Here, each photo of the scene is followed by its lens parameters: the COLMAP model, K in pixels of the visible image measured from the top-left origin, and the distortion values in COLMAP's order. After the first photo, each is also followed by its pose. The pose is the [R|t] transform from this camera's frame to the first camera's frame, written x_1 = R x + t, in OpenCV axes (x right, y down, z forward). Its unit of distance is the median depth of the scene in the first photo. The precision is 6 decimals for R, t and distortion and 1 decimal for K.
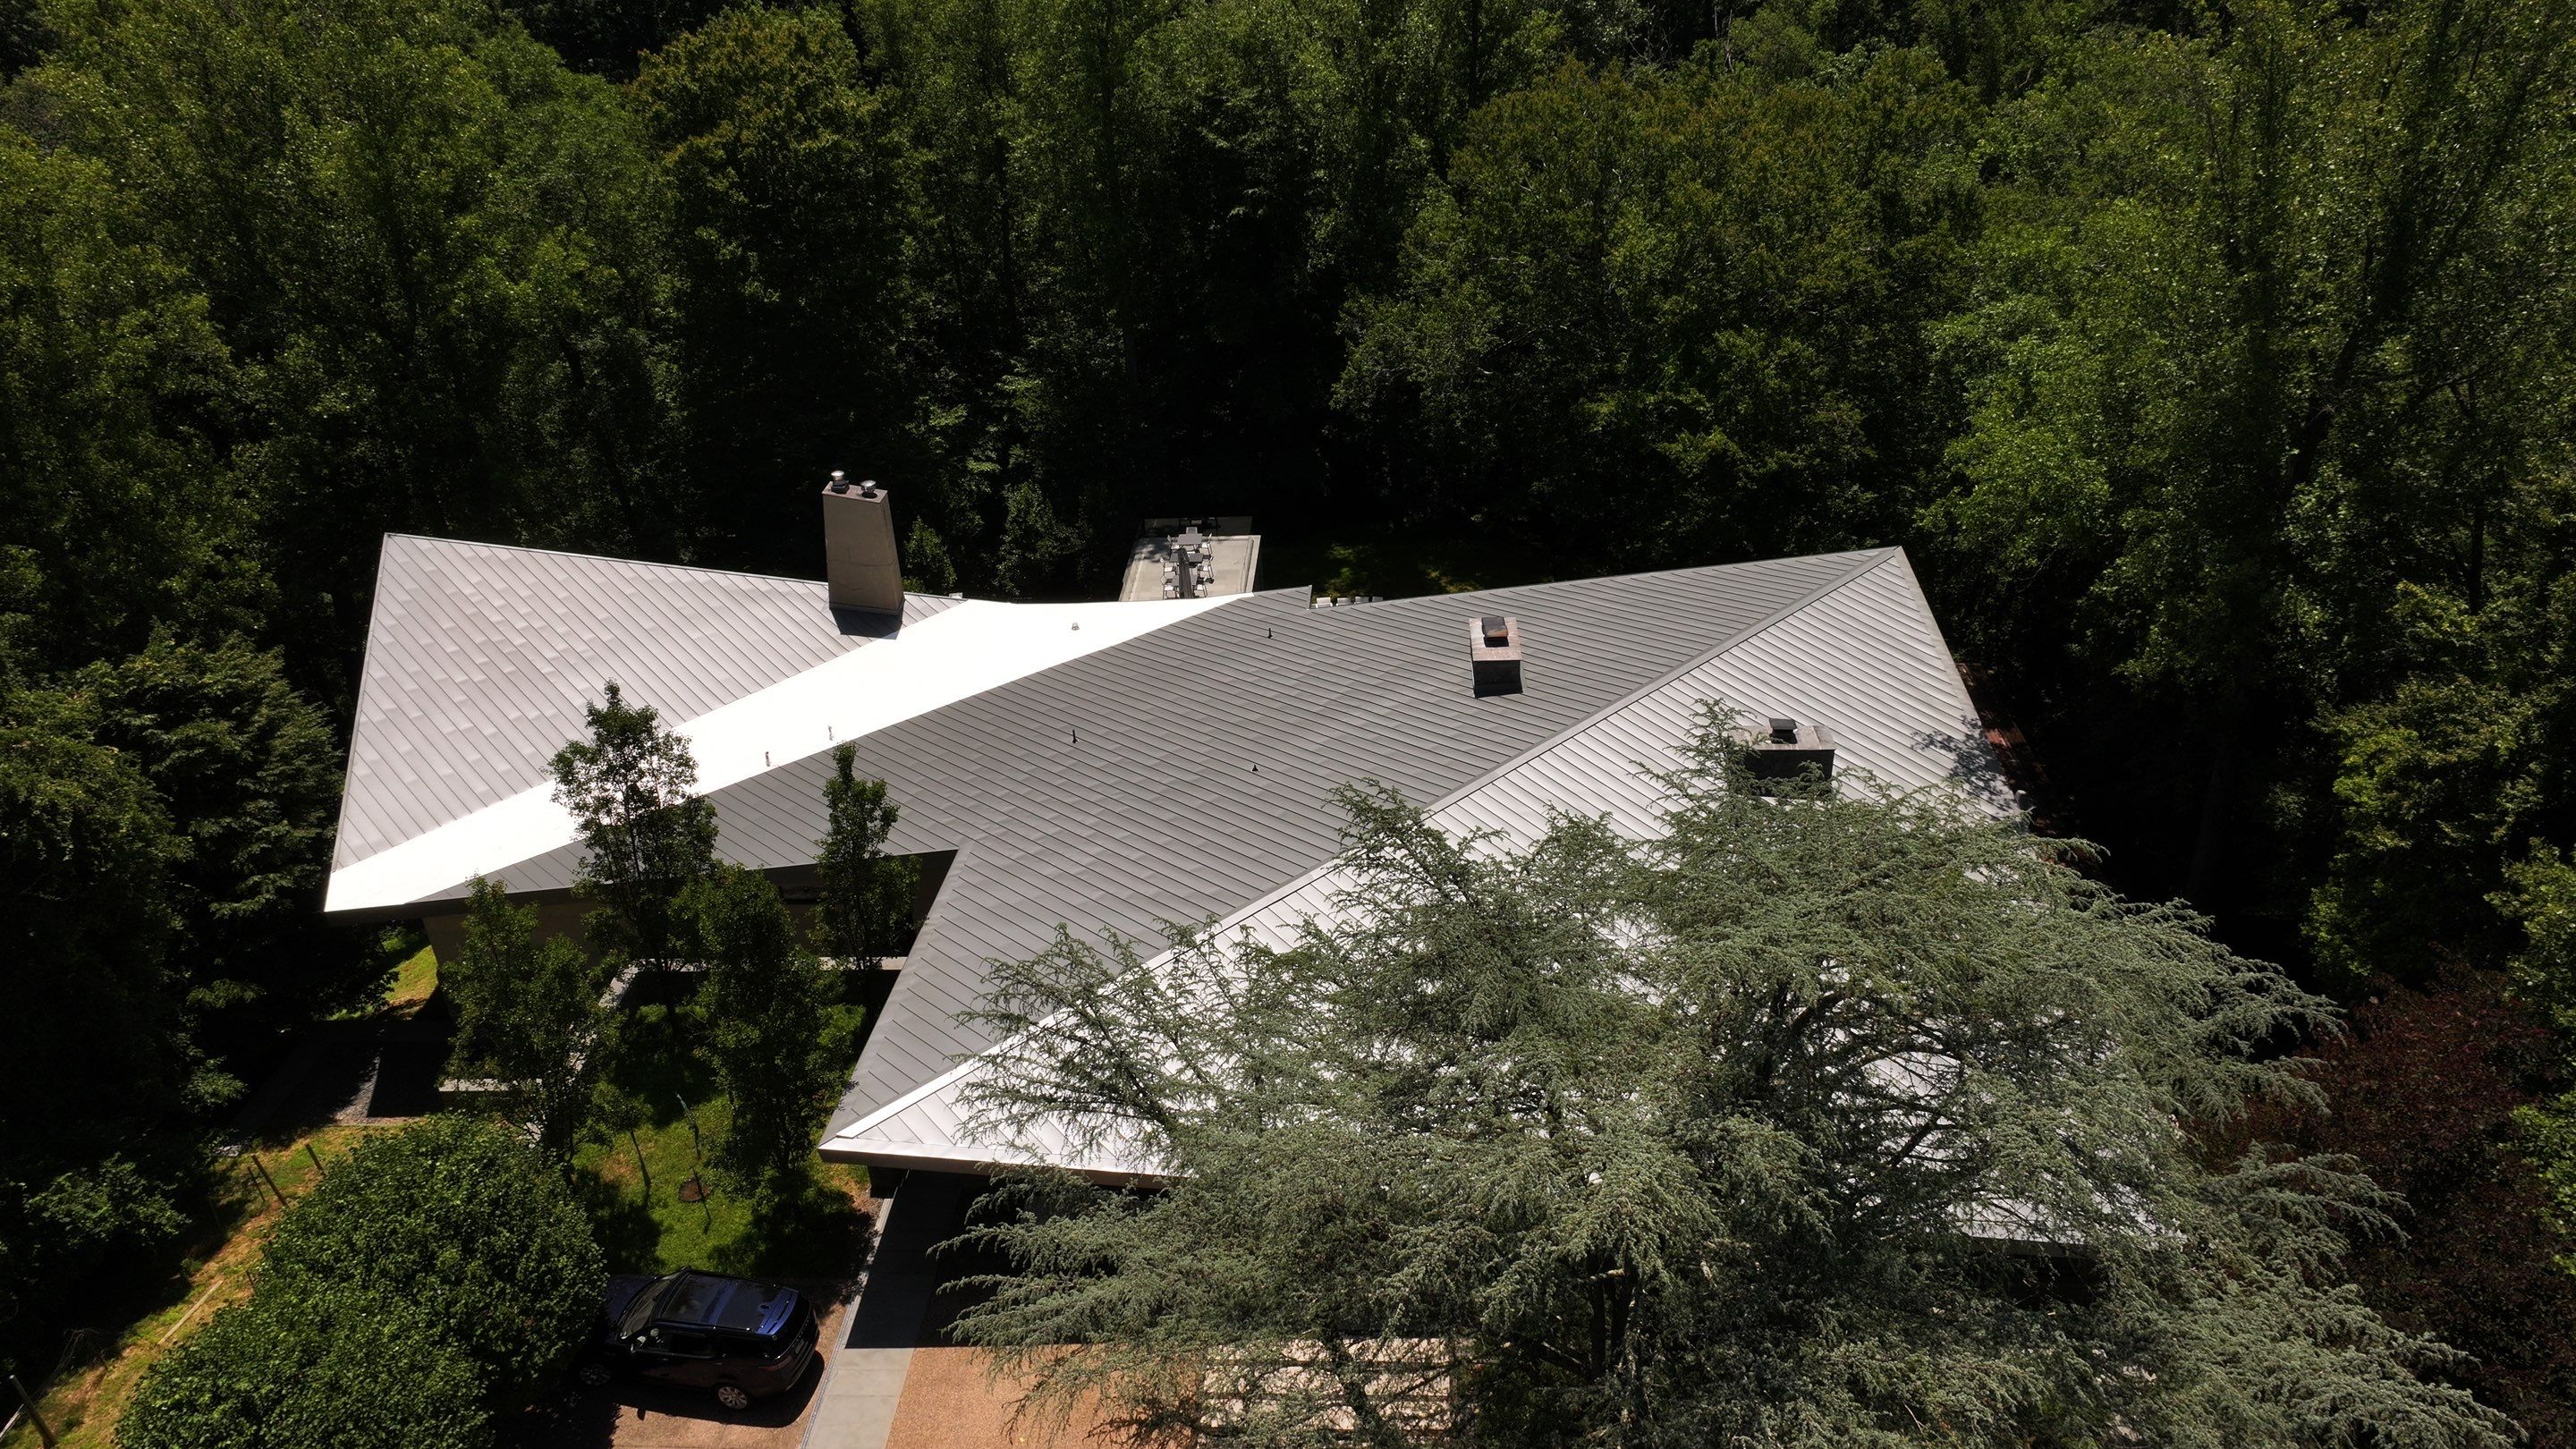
lens RADIAL K [[1813.9, 0, 1286.8], [0, 1813.9, 712.9], [0, 0, 1]] dist [0.012823, -0.001573]
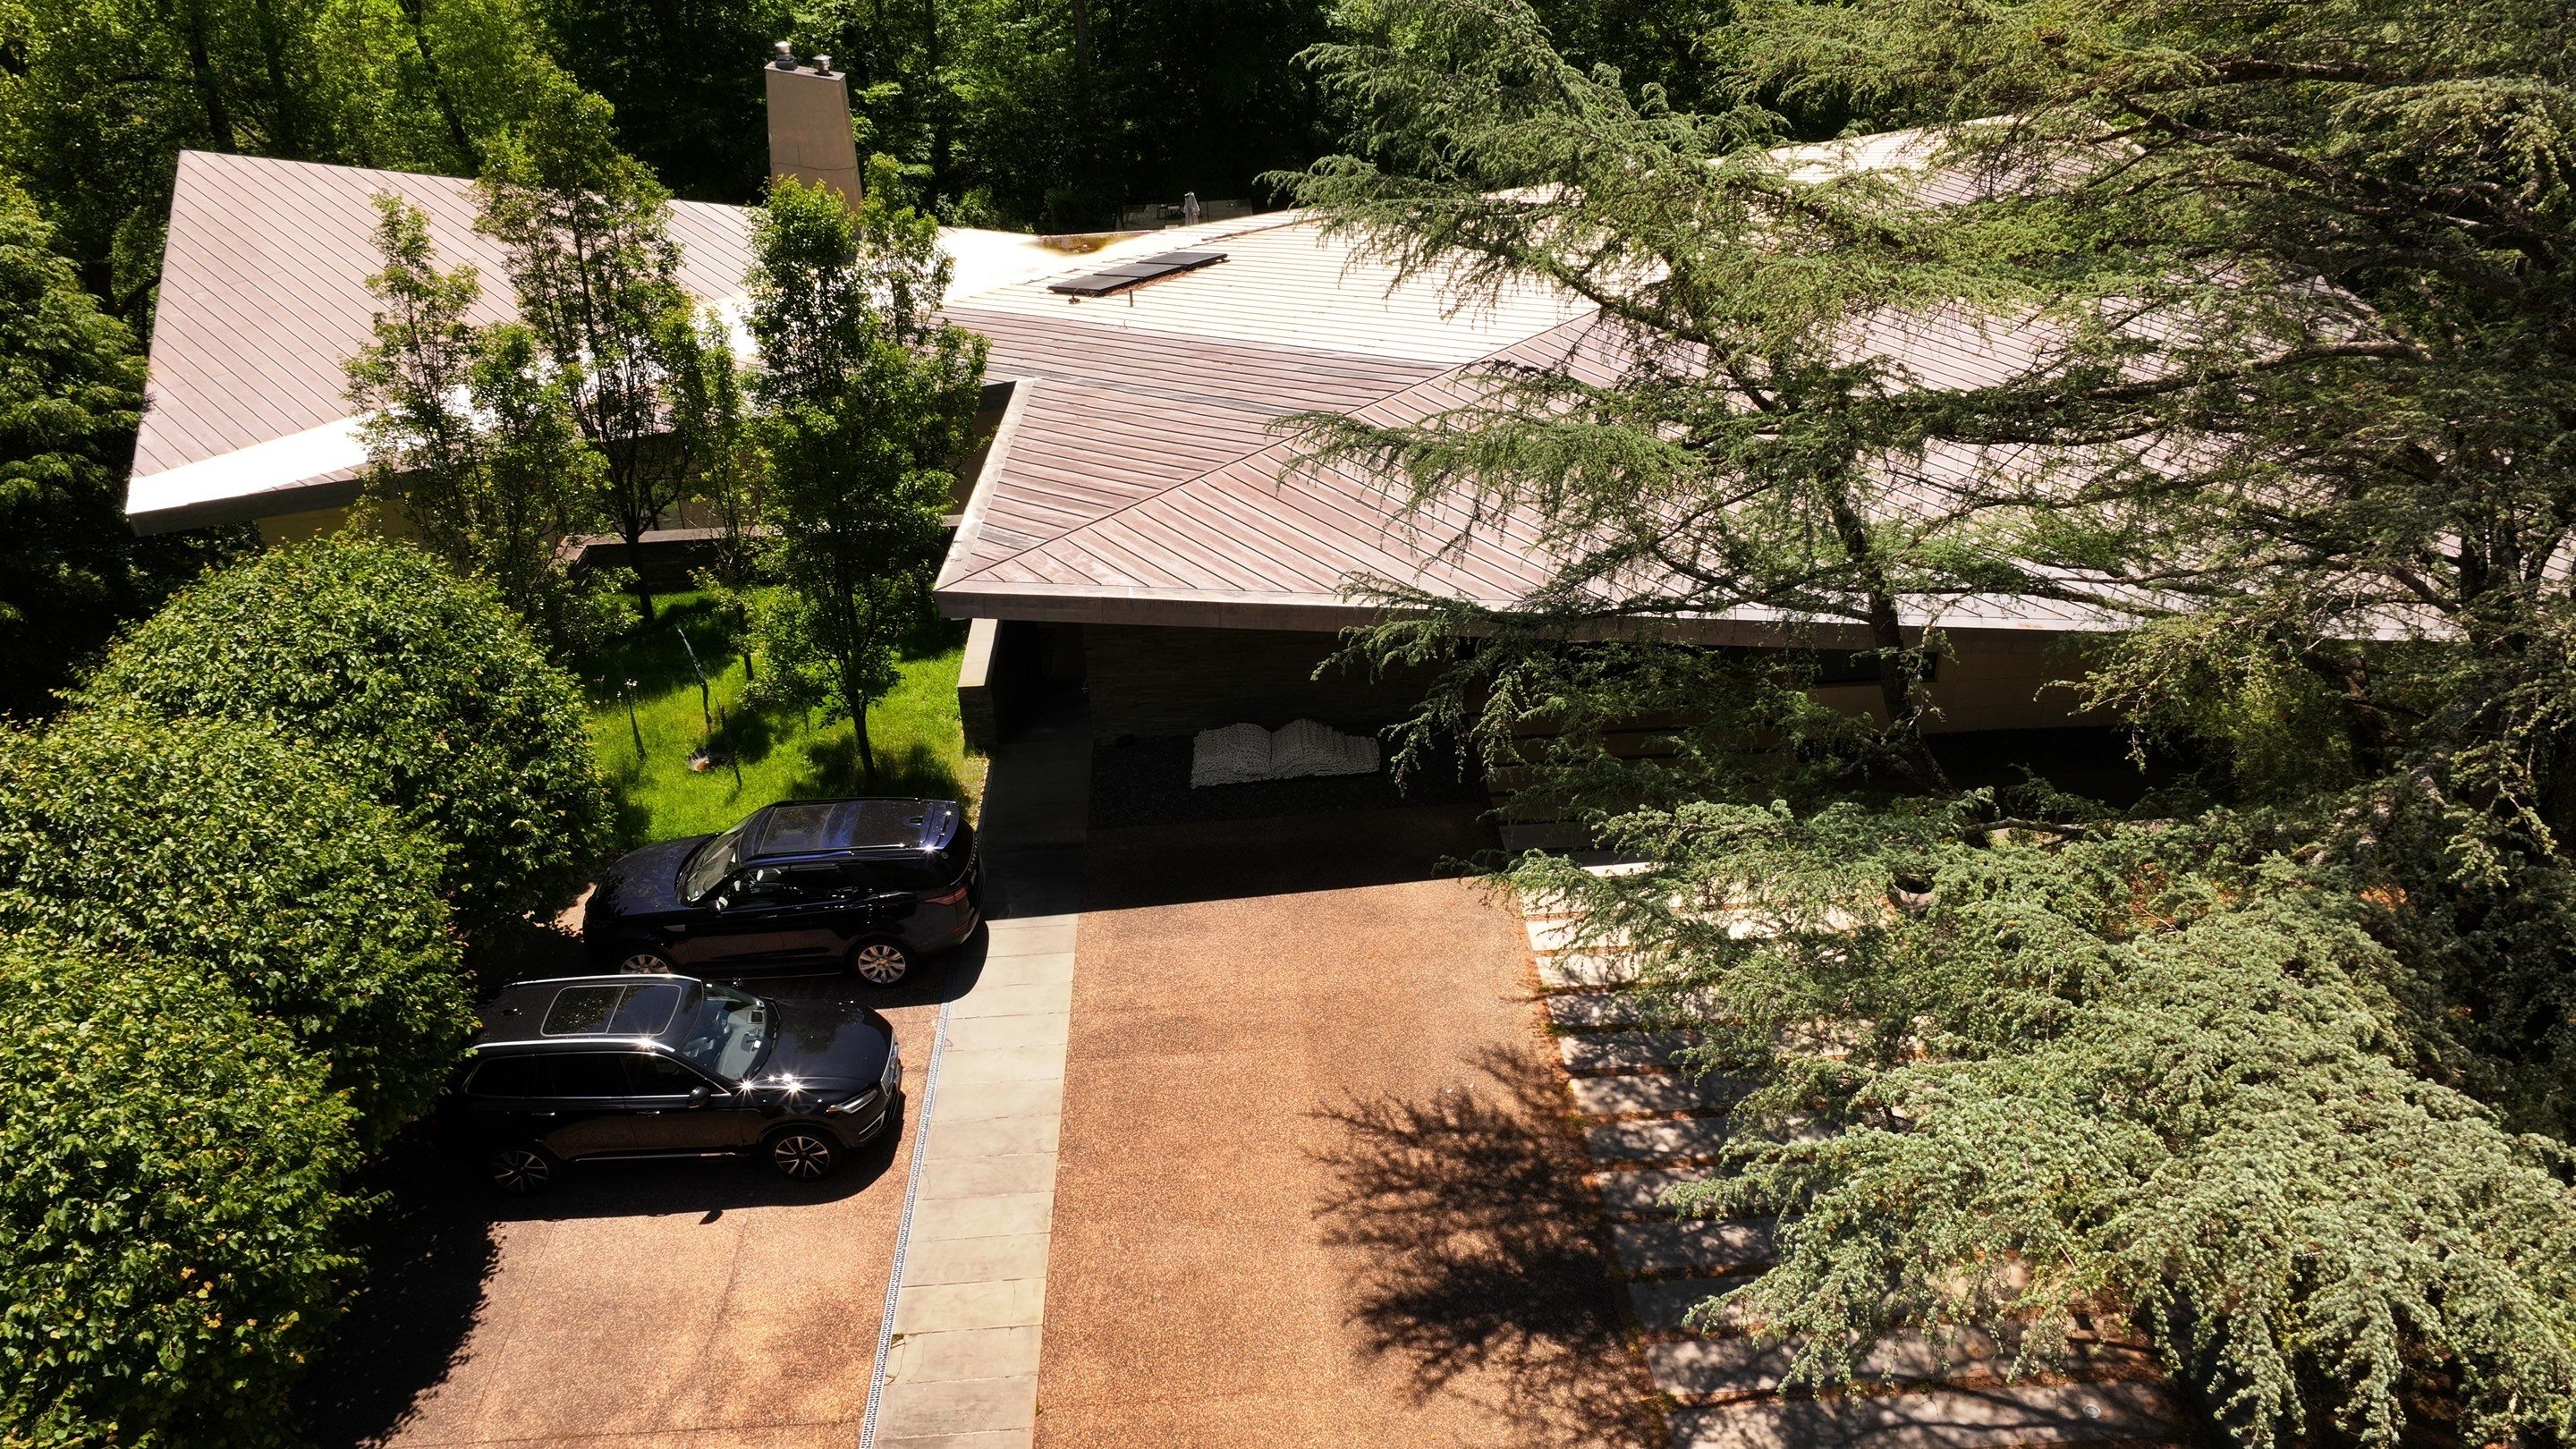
lens RADIAL K [[1806.9, 0, 1288.0], [0, 1806.9, 724.5], [0, 0, 1]] dist [0.009896, 0.002750]
pose [[0.993913, -0.040099, 0.102610, -0.140988], [0.041051, 0.999131, -0.007182, 0.207723], [-0.102232, 0.011350, 0.994696, 0.227569]]
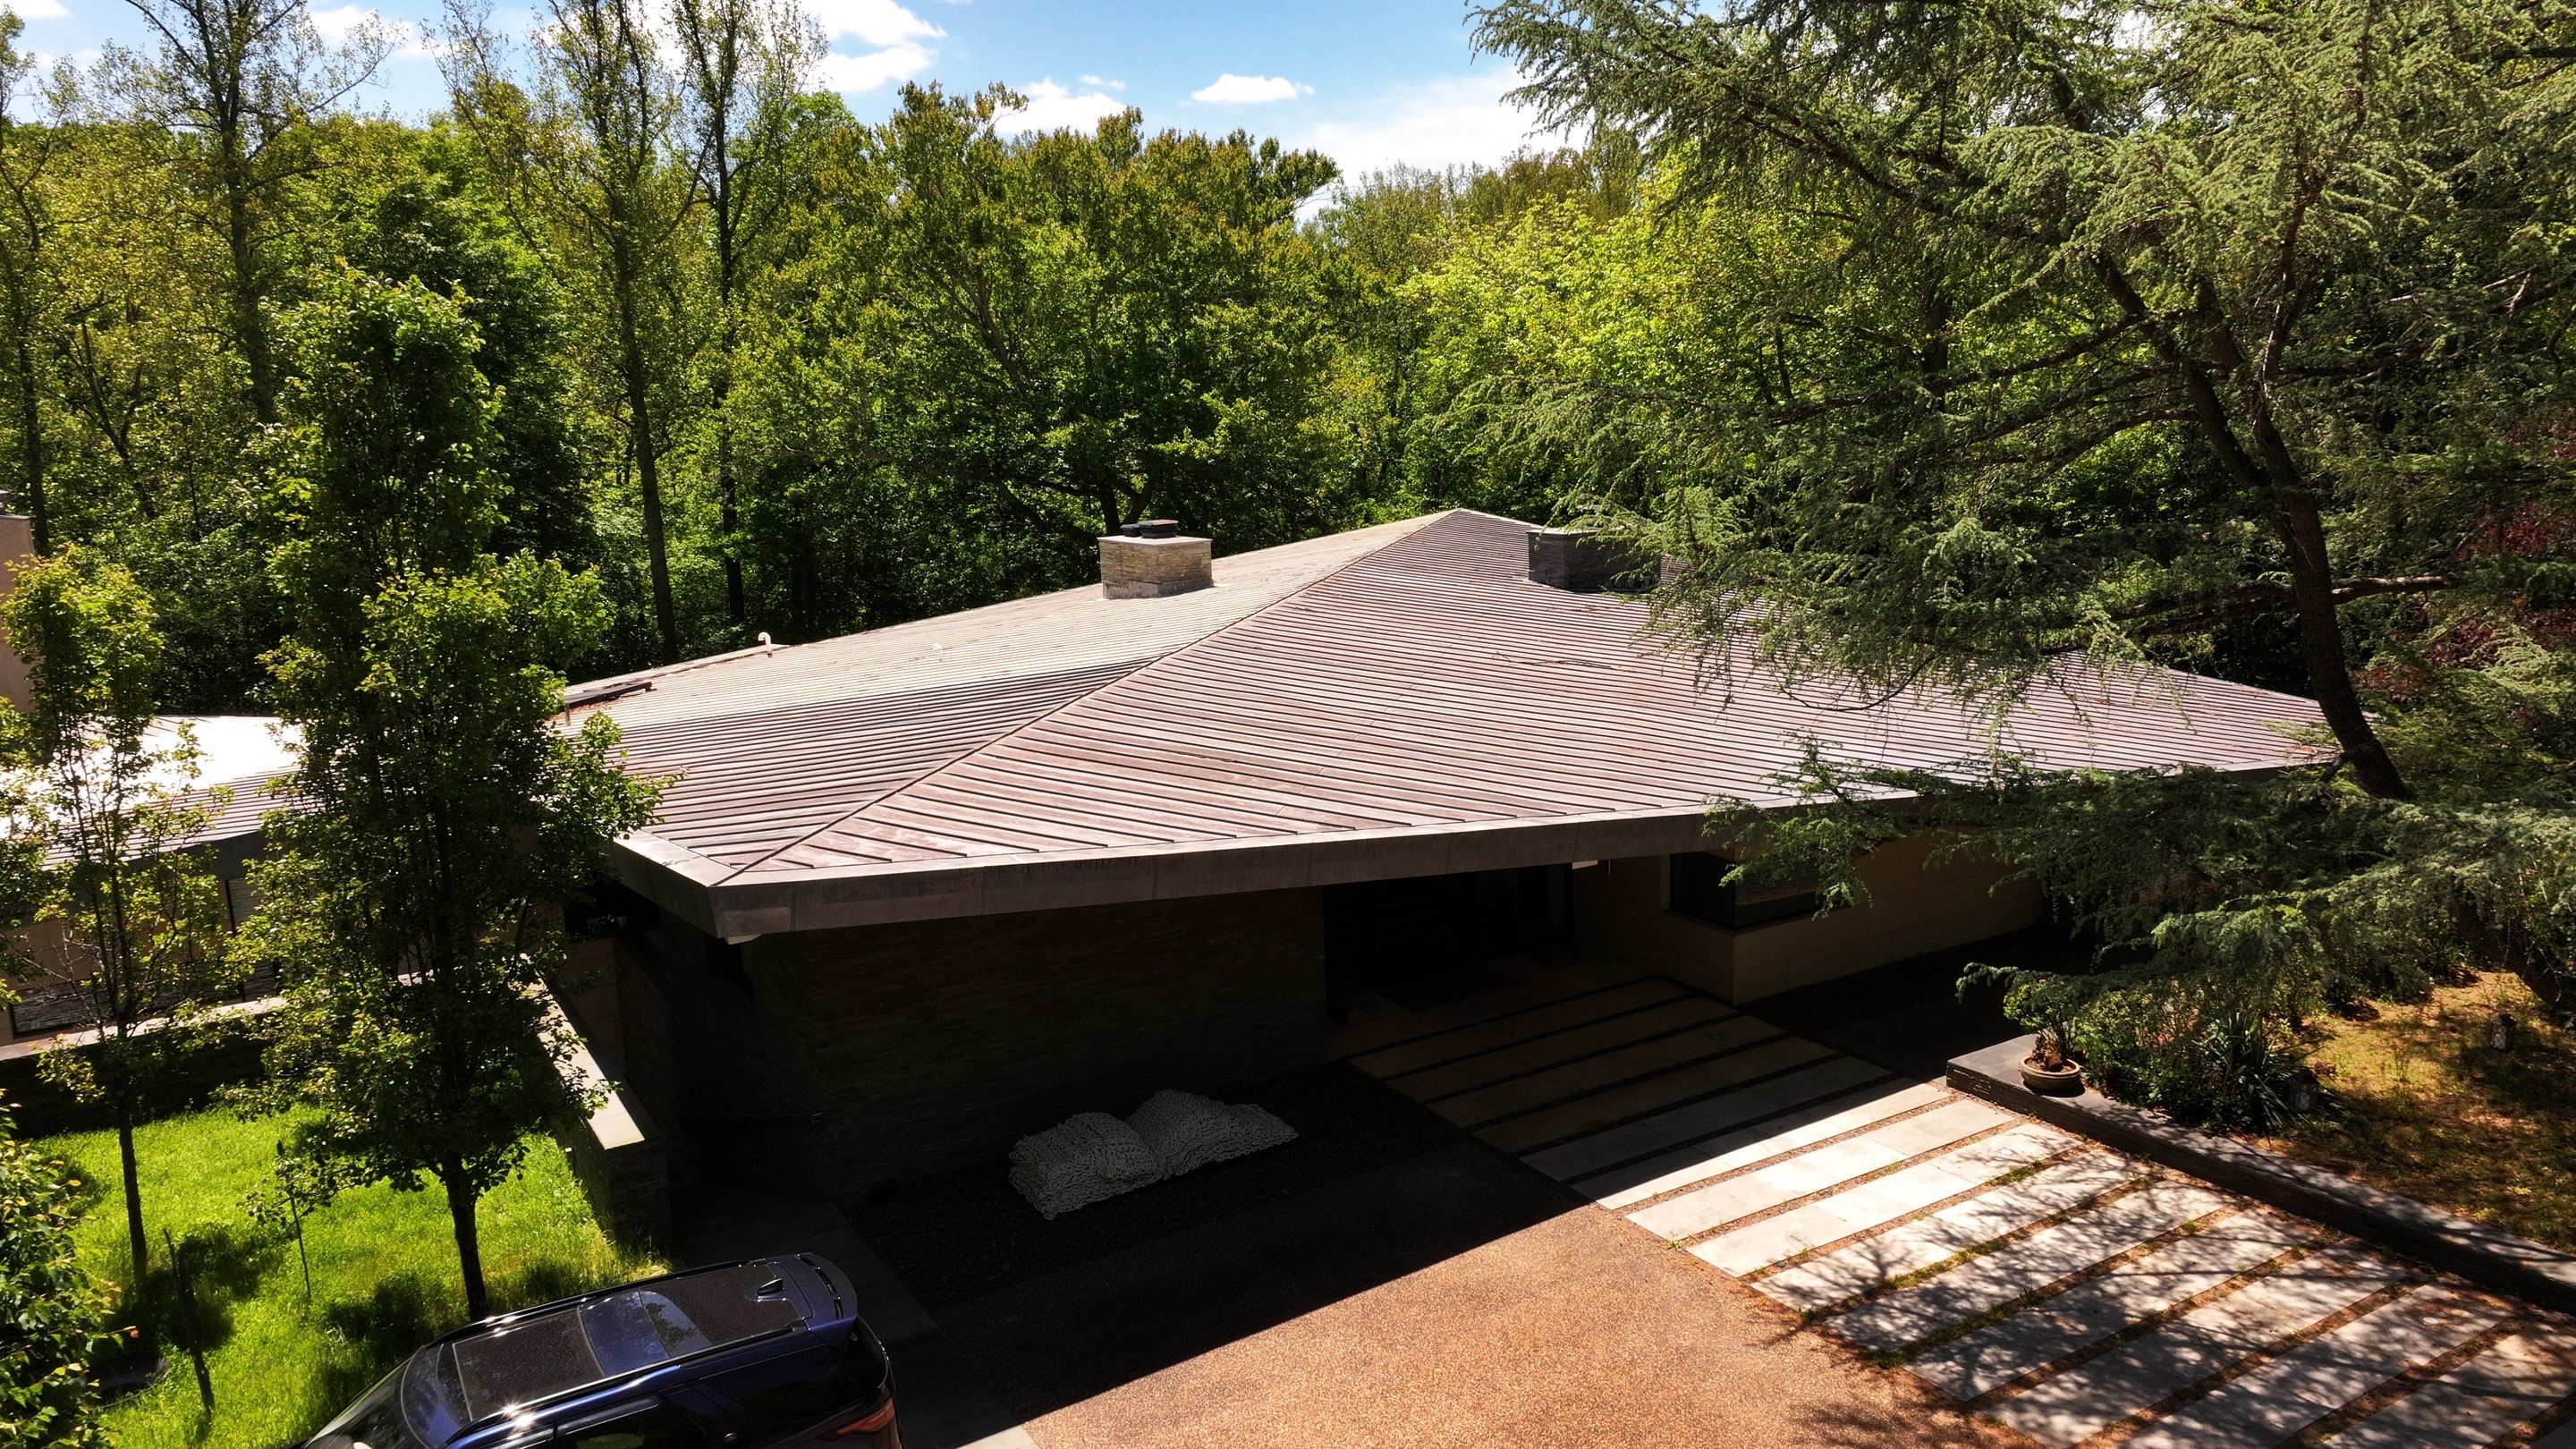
lens RADIAL K [[1835.4, 0, 1278.6], [0, 1835.4, 675.3], [0, 0, 1]] dist [0.003840, 0.003261]
pose [[0.825499, -0.069144, 0.560152, -0.265277], [0.274443, 0.916411, -0.291327, 0.240181], [-0.493186, 0.394220, 0.775473, 0.434373]]
